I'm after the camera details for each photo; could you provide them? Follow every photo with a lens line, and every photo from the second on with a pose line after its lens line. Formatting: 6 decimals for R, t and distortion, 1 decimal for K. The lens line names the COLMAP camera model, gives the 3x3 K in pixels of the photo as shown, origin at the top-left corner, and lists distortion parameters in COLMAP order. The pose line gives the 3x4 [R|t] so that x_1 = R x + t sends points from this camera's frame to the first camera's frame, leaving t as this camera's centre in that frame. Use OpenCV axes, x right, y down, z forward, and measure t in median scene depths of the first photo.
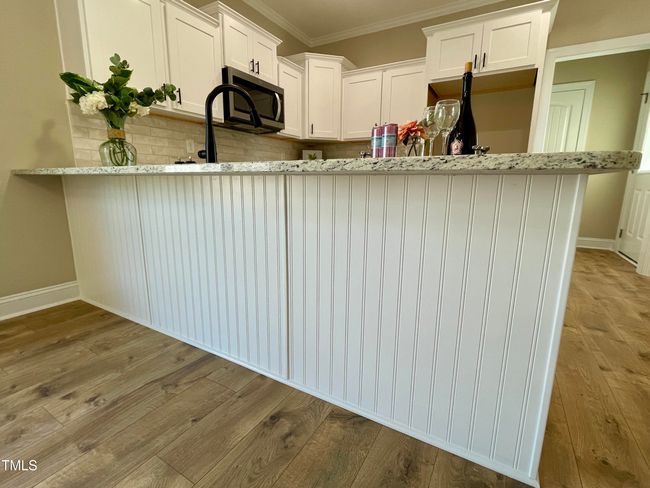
lens RADIAL K [[308.6, 0, 324.7], [0, 308.6, 242.1], [0, 0, 1]] dist [-0.001418, -0.000426]
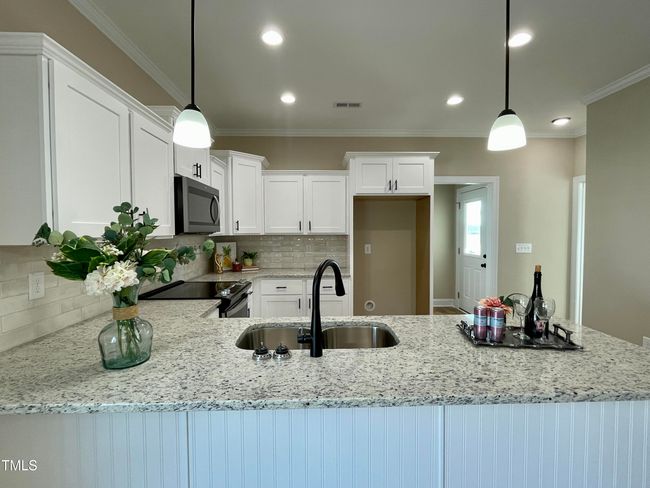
lens RADIAL K [[308.6, 0, 324.7], [0, 308.6, 242.1], [0, 0, 1]] dist [-0.001418, -0.000426]
pose [[0.849448, -0.035036, 0.526508, -0.421120], [0.115745, 0.985865, -0.121136, -0.233056], [-0.514821, 0.163839, 0.841496, 0.108599]]
